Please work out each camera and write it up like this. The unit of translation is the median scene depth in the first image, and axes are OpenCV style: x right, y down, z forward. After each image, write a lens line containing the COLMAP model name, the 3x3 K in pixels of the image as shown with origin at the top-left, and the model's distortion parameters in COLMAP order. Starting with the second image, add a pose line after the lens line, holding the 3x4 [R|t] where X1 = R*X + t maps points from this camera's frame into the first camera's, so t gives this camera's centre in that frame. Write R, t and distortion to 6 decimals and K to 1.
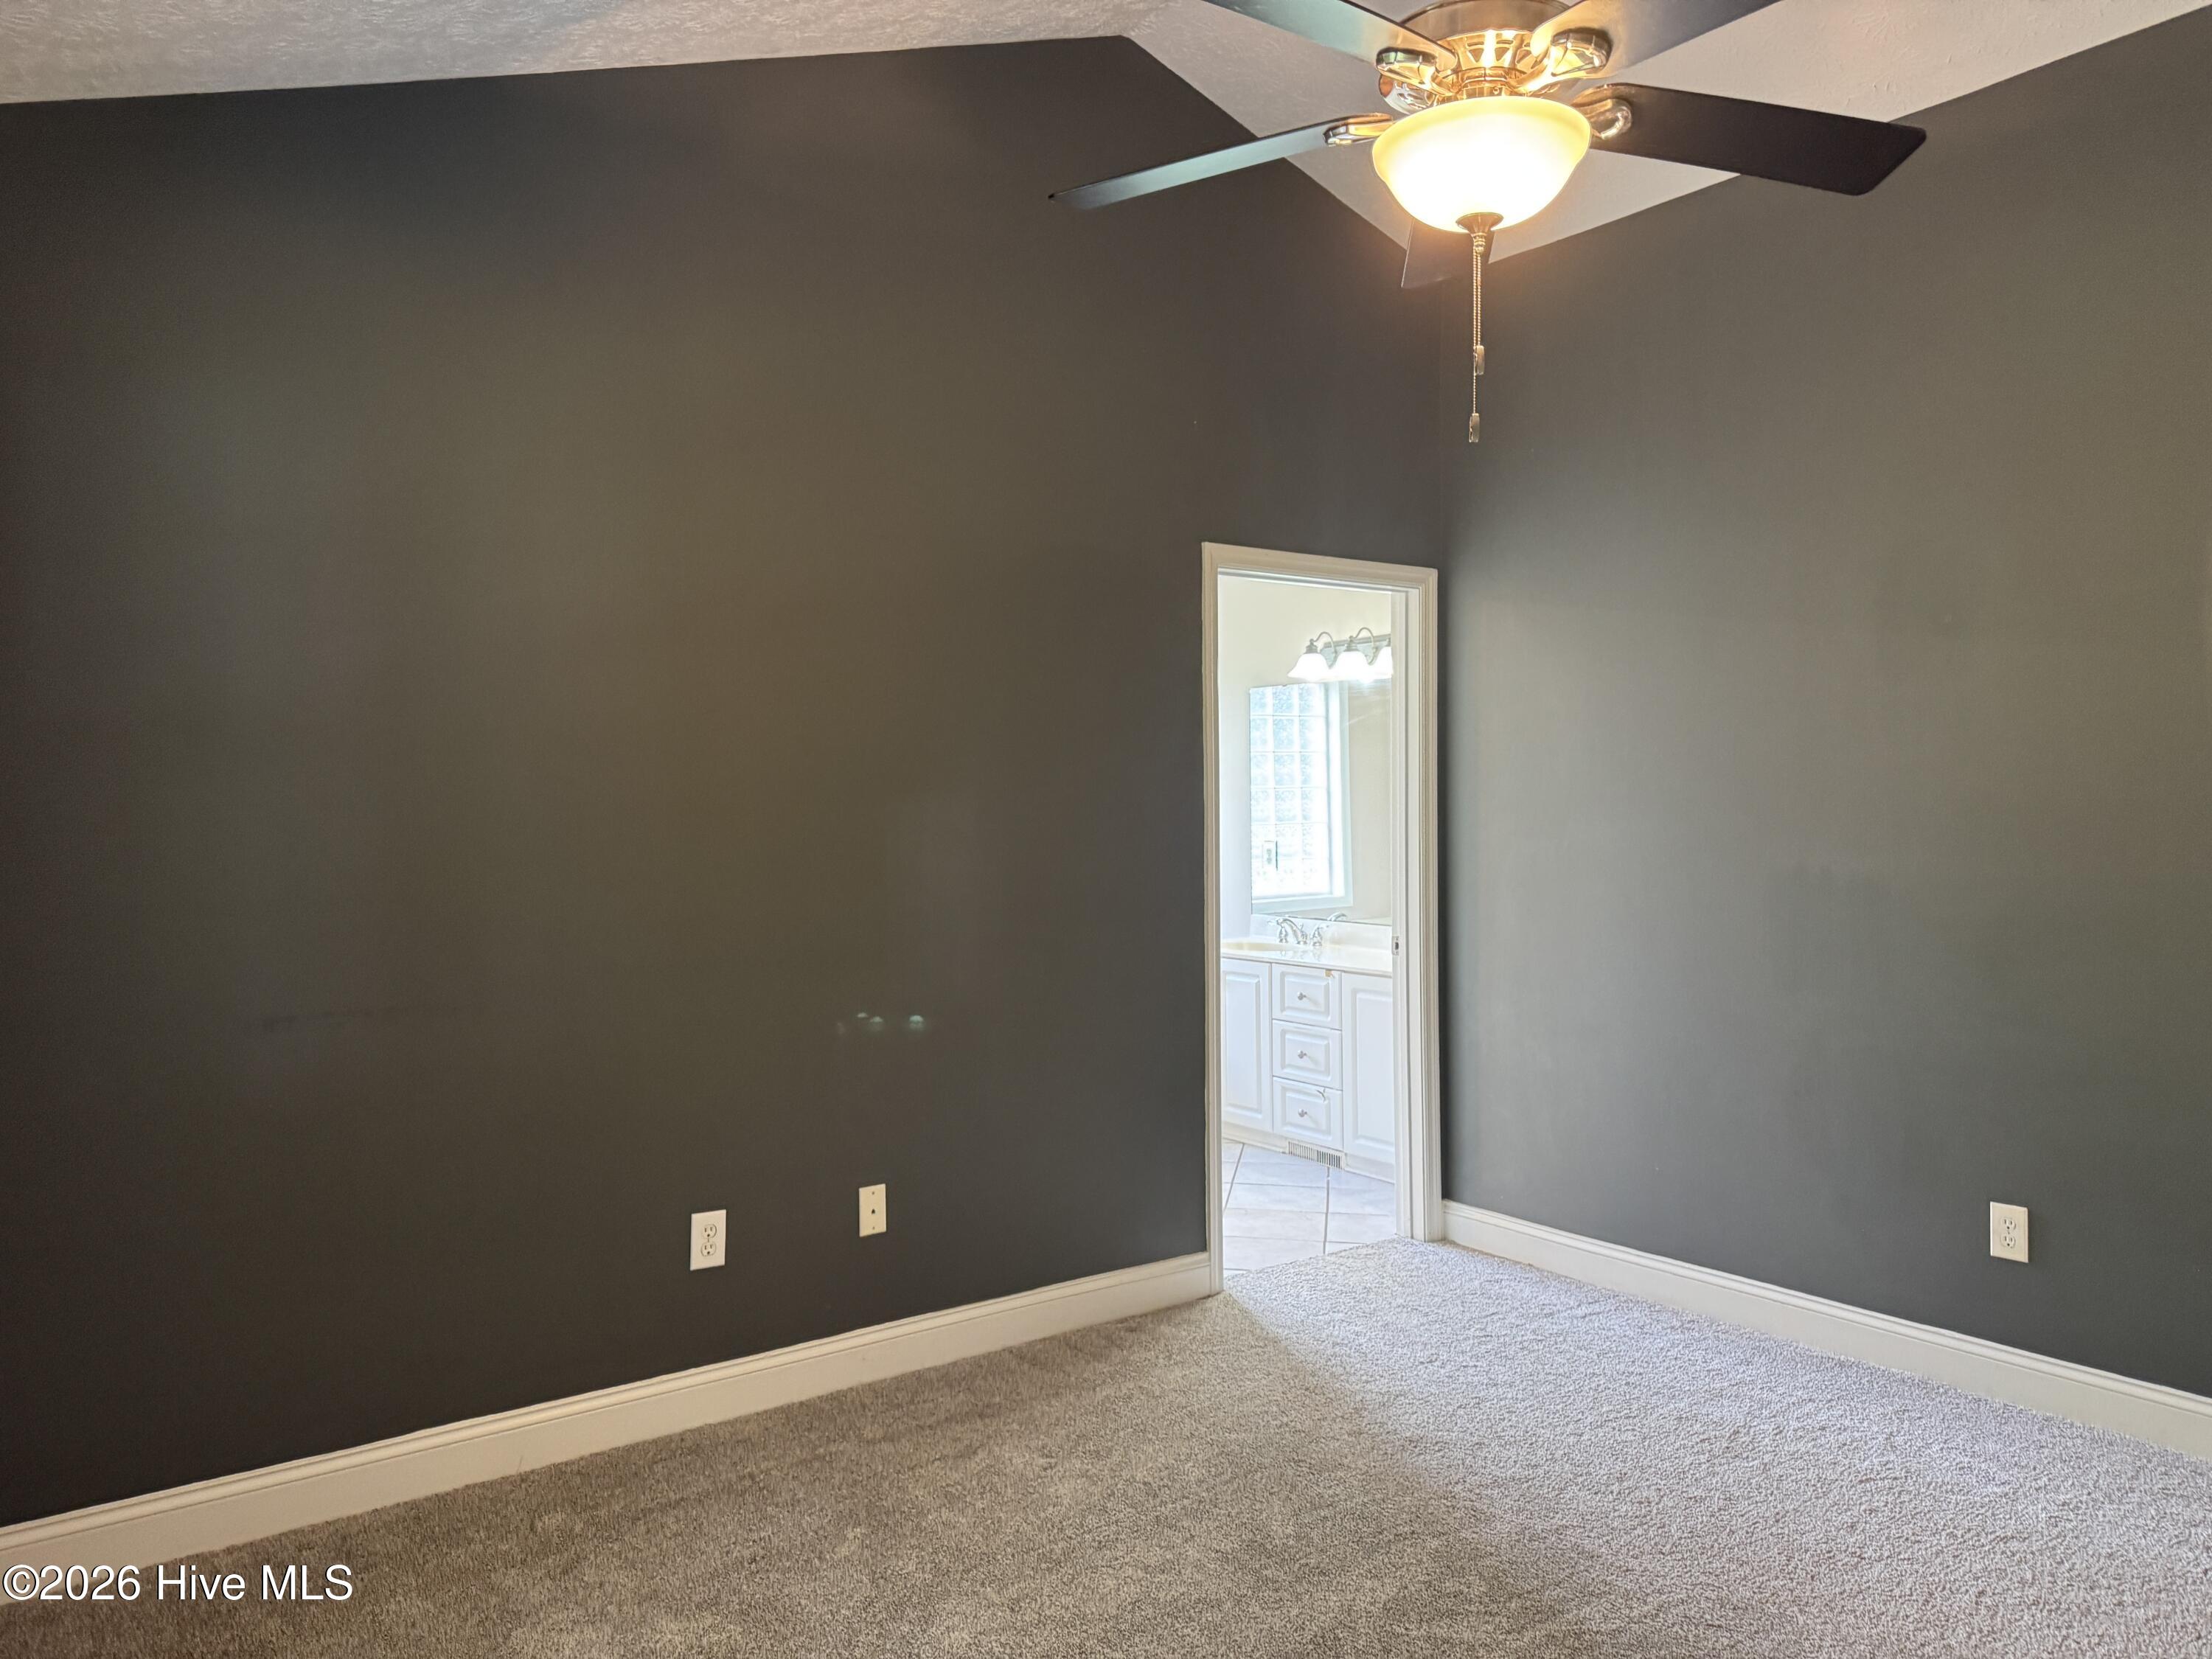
lens RADIAL K [[1560.1, 0, 1099.7], [0, 1560.1, 828.9], [0, 0, 1]] dist [0.025615, -0.026745]
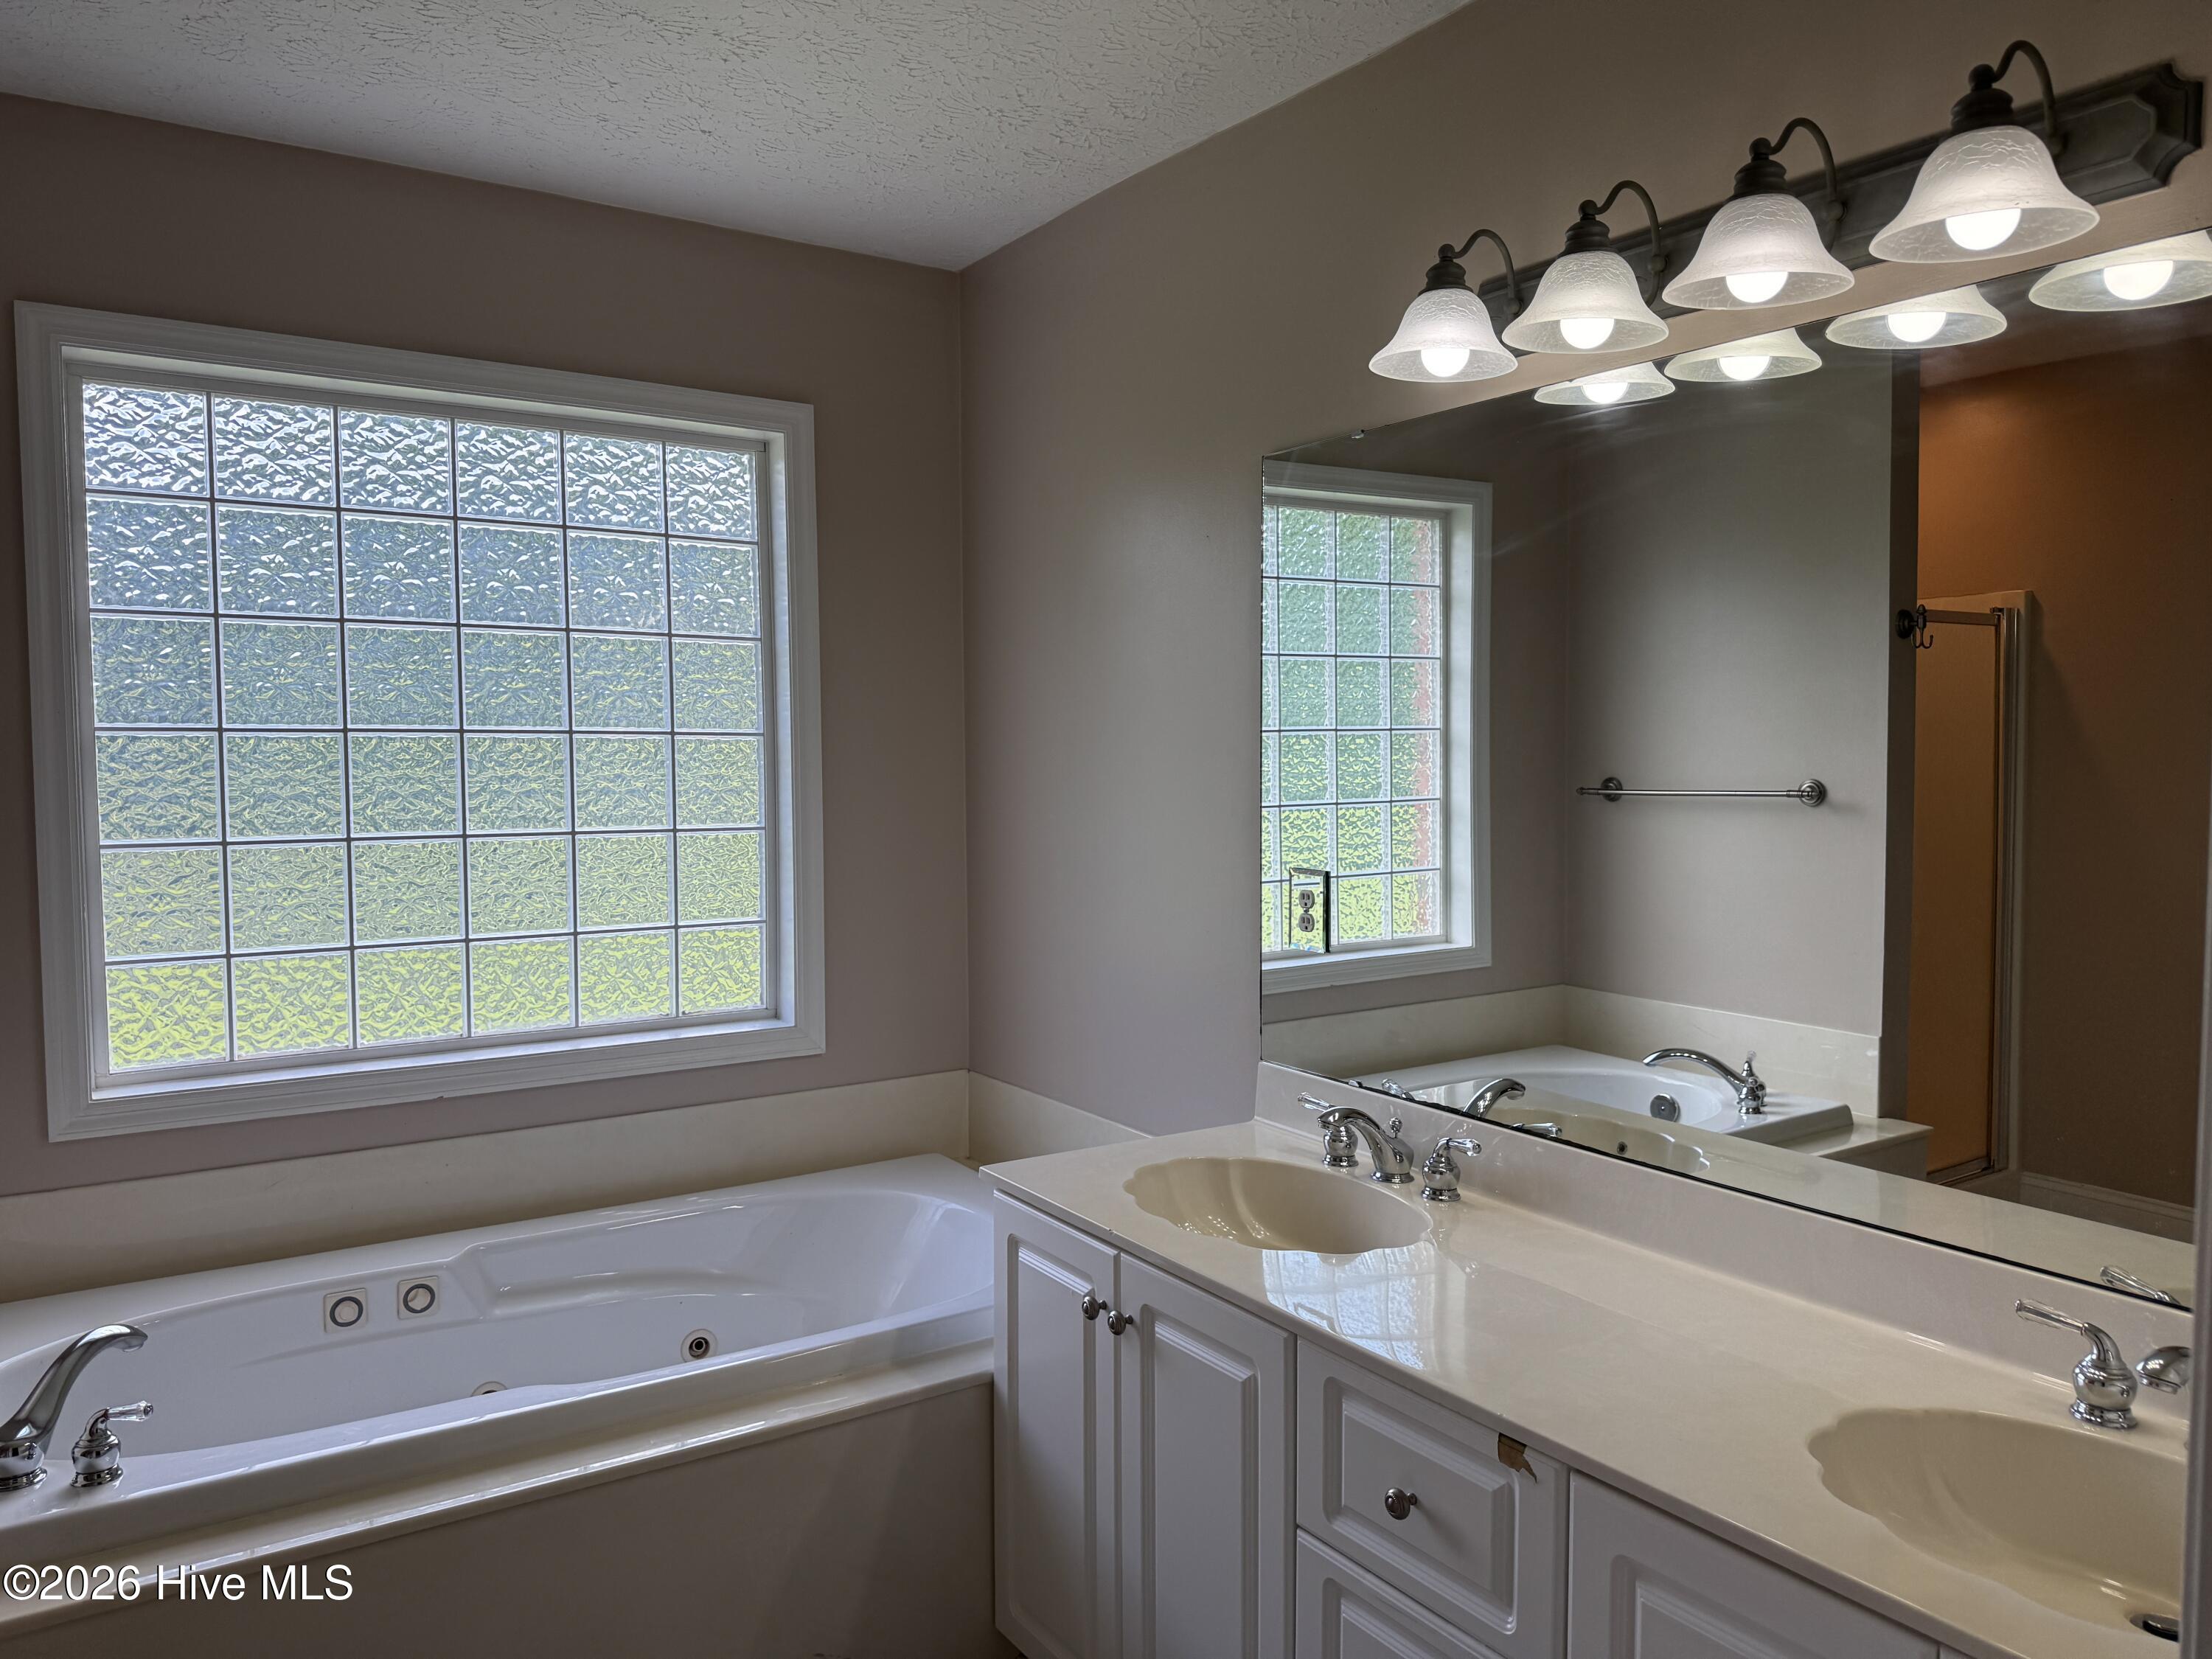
lens RADIAL K [[1560.1, 0, 1099.7], [0, 1560.1, 828.9], [0, 0, 1]] dist [0.025615, -0.026745]
pose [[0.998754, 0.010171, -0.048861, 0.078280], [-0.008770, 0.999547, 0.028792, -0.011663], [0.049132, -0.028328, 0.998390, 0.638780]]
